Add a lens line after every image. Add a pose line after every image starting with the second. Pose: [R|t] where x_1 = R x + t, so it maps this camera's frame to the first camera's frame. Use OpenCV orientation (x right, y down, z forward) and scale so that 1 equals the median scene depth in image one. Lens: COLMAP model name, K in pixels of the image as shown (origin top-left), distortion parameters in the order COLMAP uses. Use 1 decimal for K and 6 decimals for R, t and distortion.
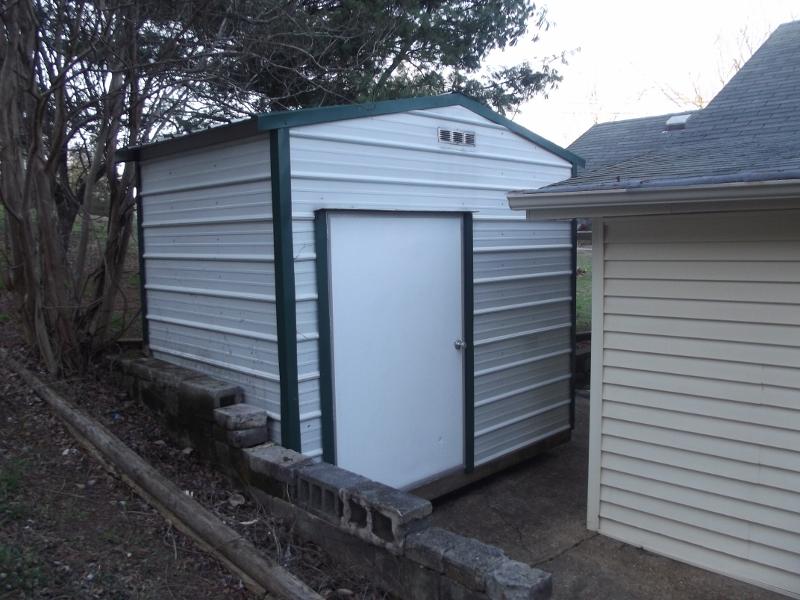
lens RADIAL K [[672.6, 0, 400.6], [0, 672.6, 299.3], [0, 0, 1]] dist [-0.054534, 0.020057]
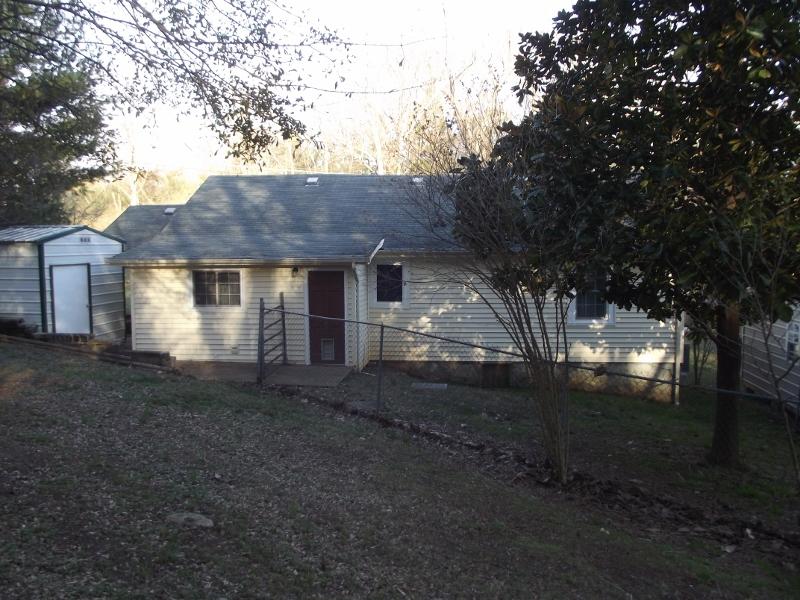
lens RADIAL K [[672.6, 0, 400.5], [0, 672.6, 298.9], [0, 0, 1]] dist [-0.054534, 0.020057]
pose [[0.788122, -0.029562, 0.614809, -0.669072], [0.040699, 0.999163, -0.004129, 0.108961], [-0.614173, 0.028276, 0.788665, -2.342632]]
